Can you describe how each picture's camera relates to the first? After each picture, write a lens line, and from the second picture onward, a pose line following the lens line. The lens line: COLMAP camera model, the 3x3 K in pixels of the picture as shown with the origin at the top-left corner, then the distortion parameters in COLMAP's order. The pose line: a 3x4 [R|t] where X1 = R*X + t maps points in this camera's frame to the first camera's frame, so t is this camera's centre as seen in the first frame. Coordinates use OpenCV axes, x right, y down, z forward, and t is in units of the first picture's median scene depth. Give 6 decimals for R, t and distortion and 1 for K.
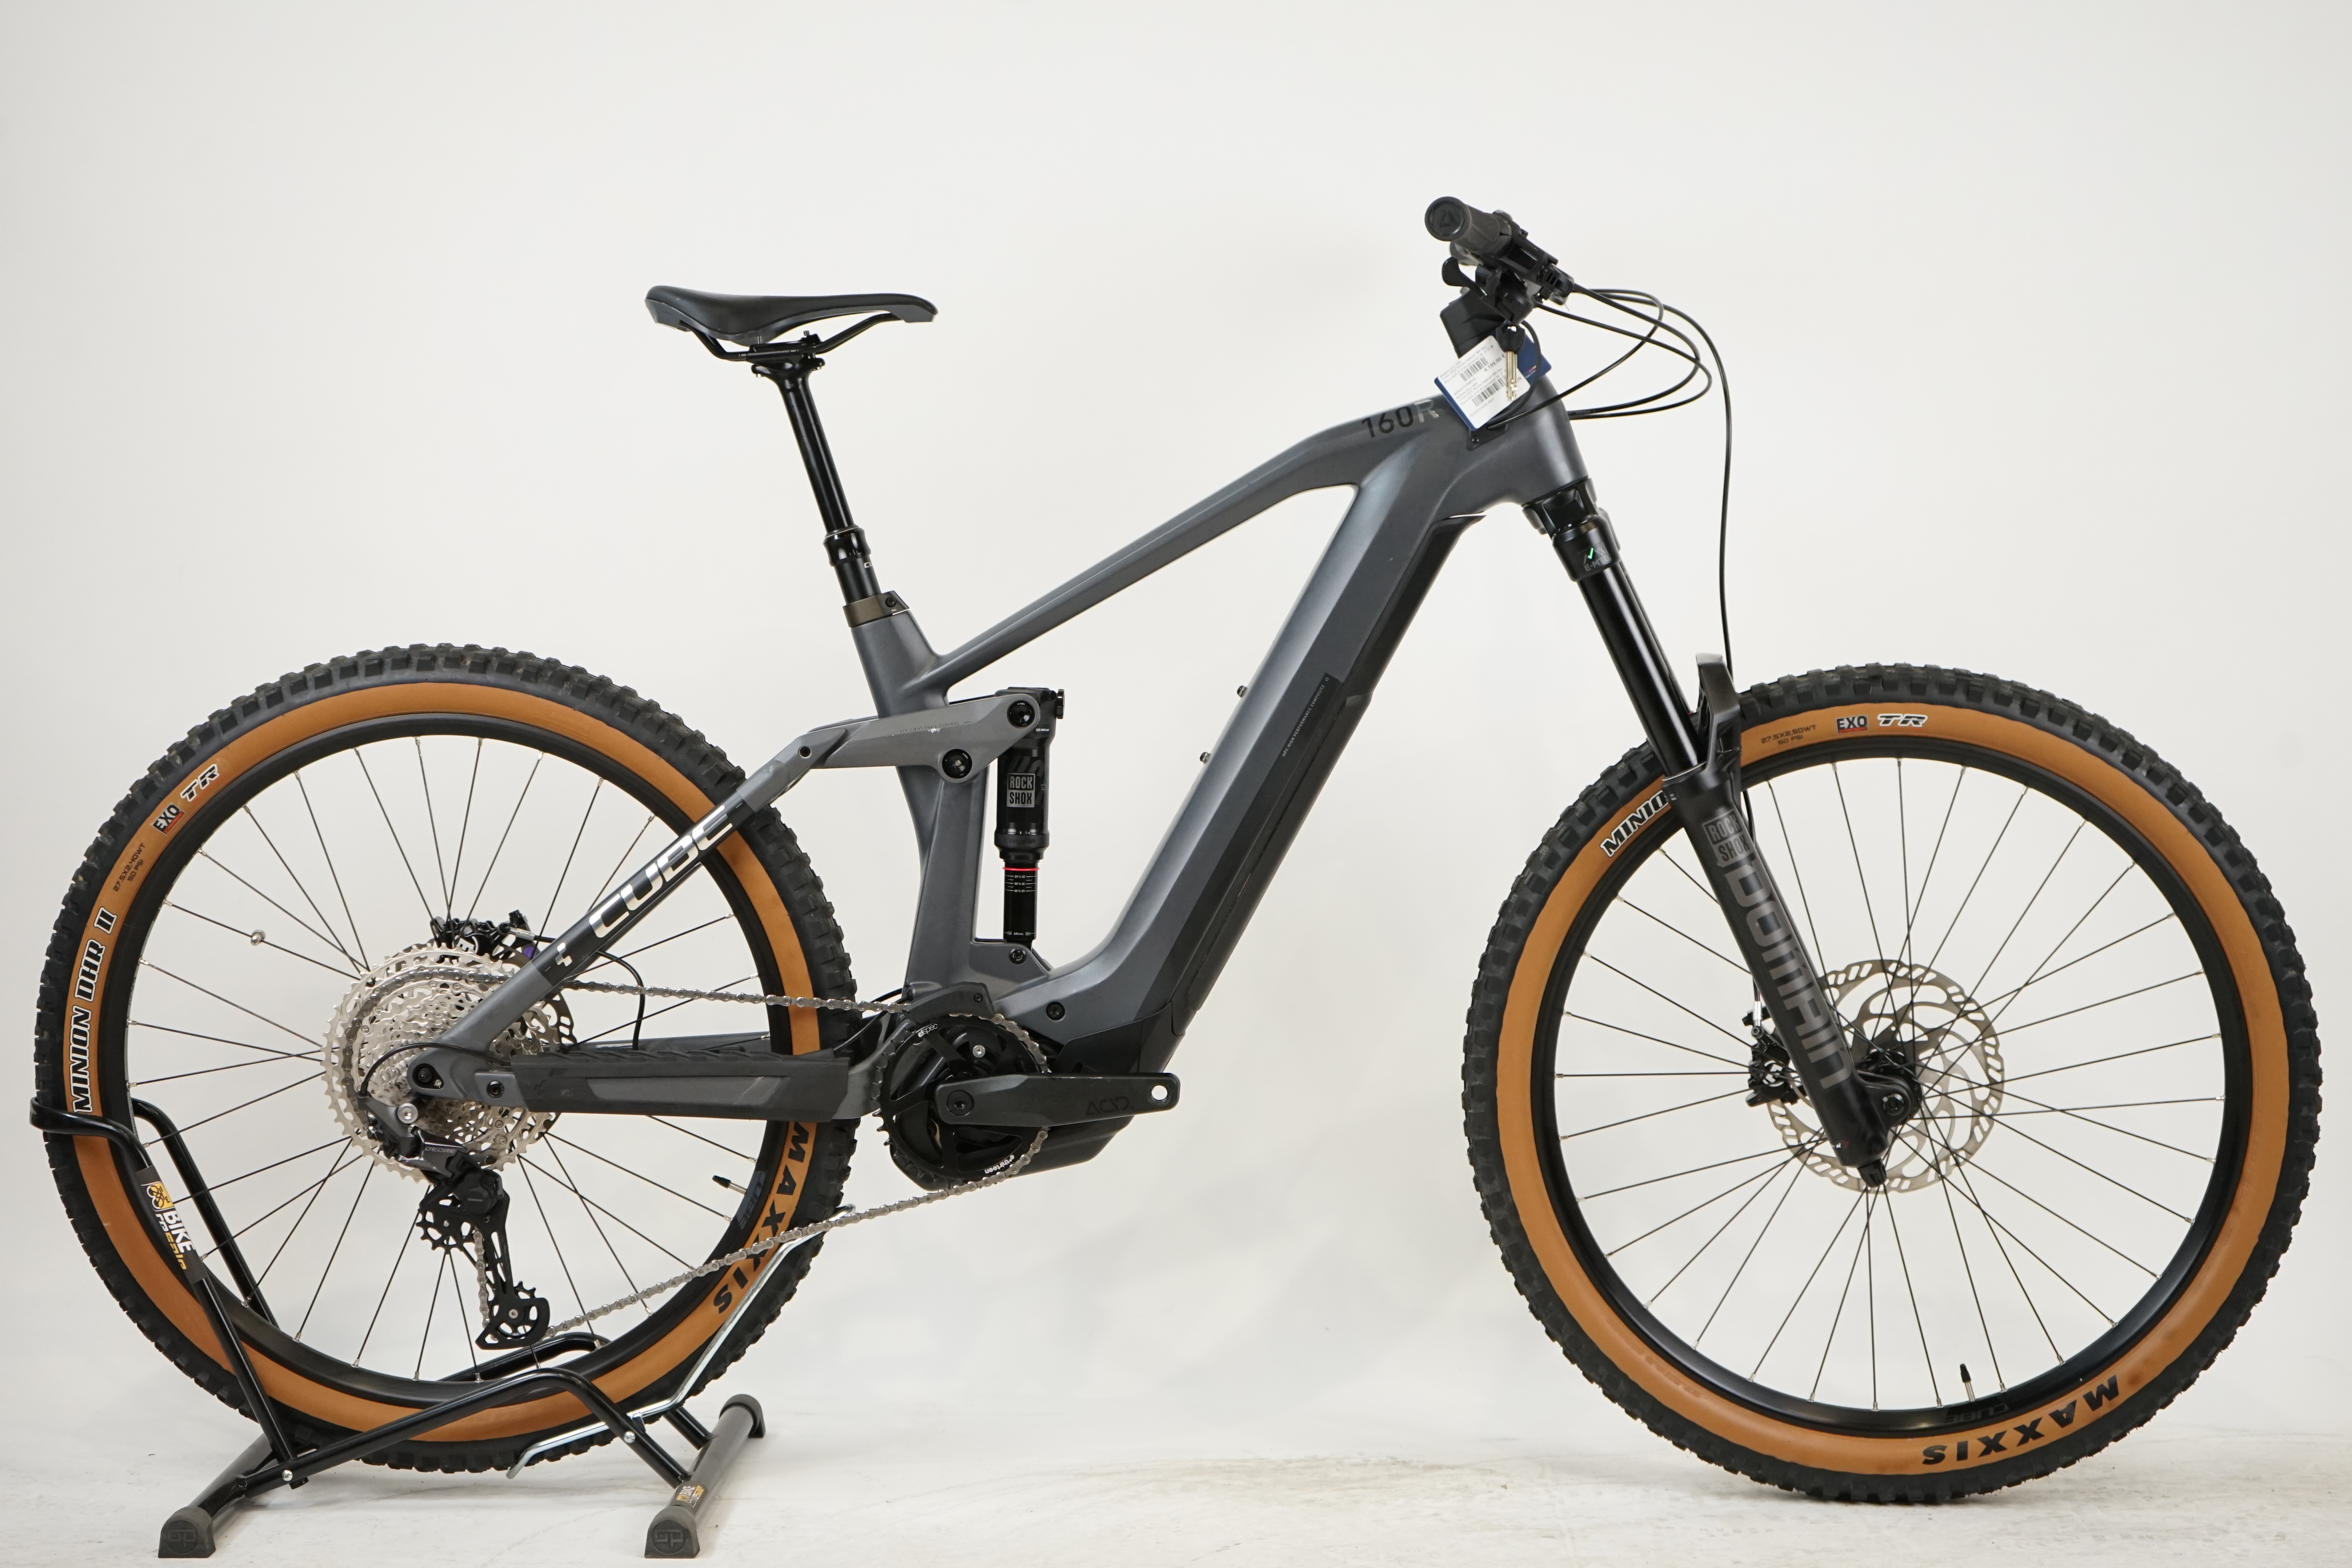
lens RADIAL K [[4253.6, 0, 1176.0], [0, 4253.6, 784.0], [0, 0, 1]] dist [-0.001281, 0.037932]
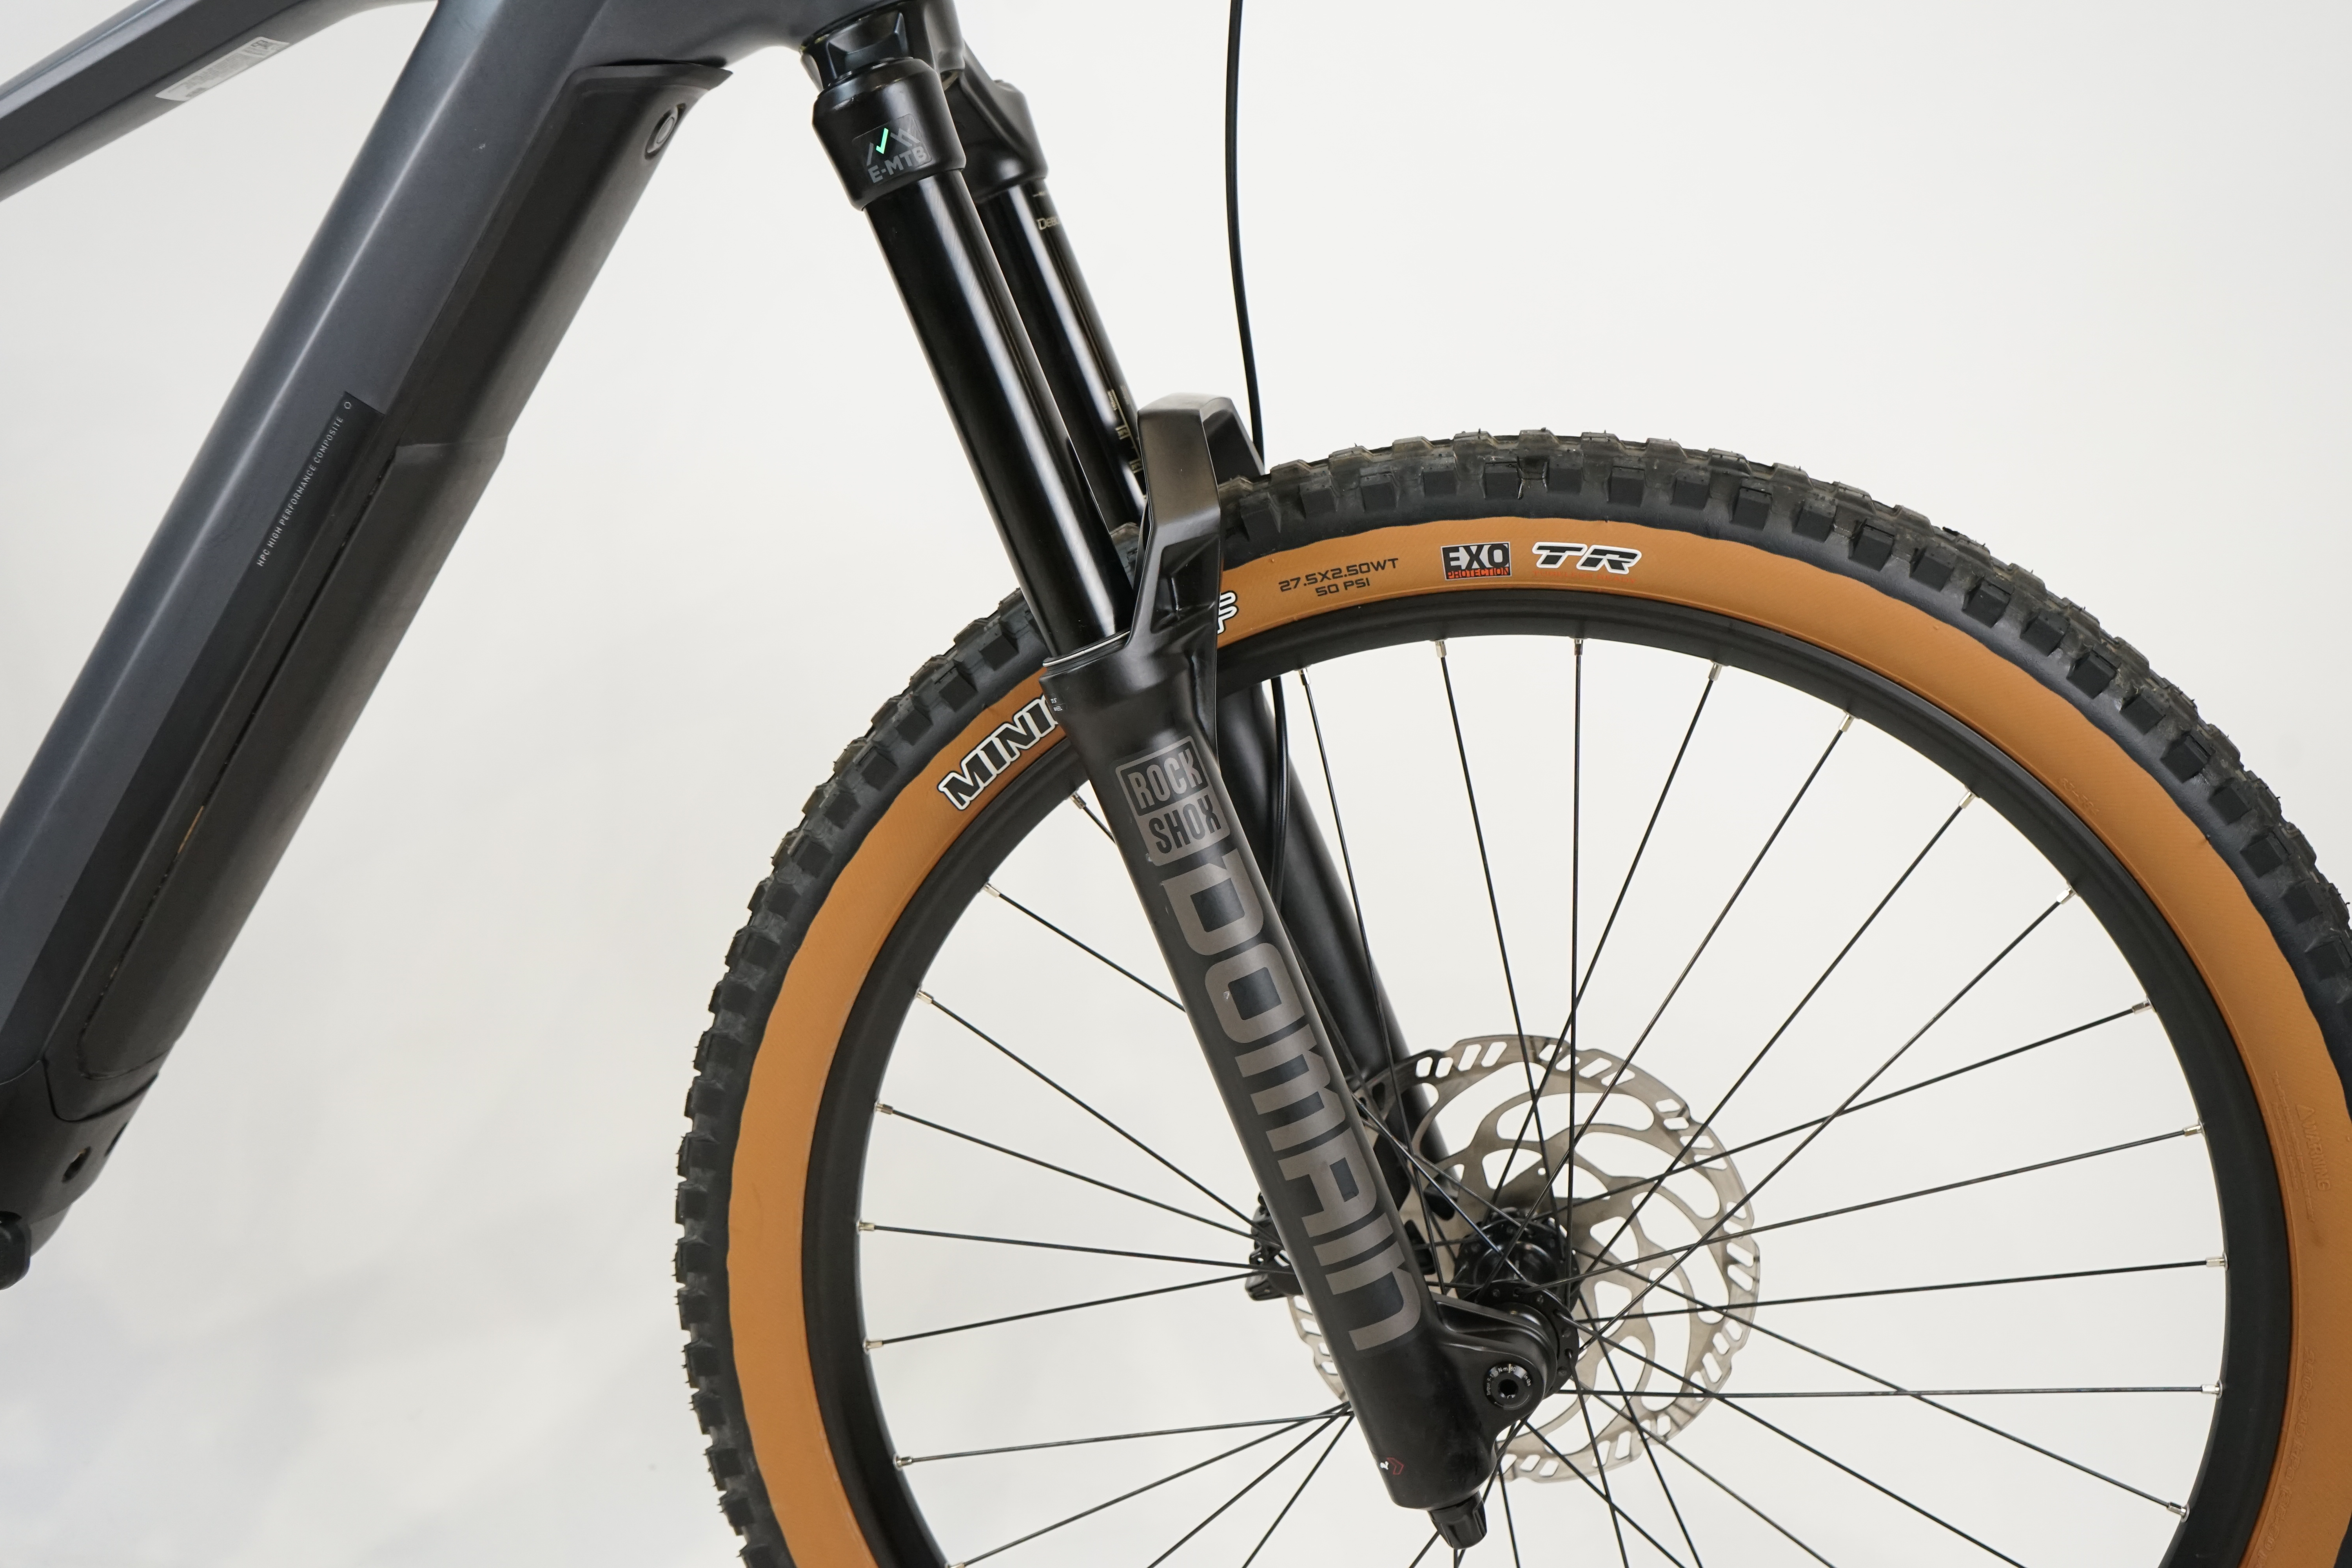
lens RADIAL K [[2627.0, 0, 1176.0], [0, 2627.0, 784.0], [0, 0, 1]] dist [0.003017, 0.010524]
pose [[0.997654, 0.055631, -0.039906, 0.137411], [-0.051355, 0.993543, 0.101171, -0.016887], [0.045277, -0.098885, 0.994068, 0.705605]]
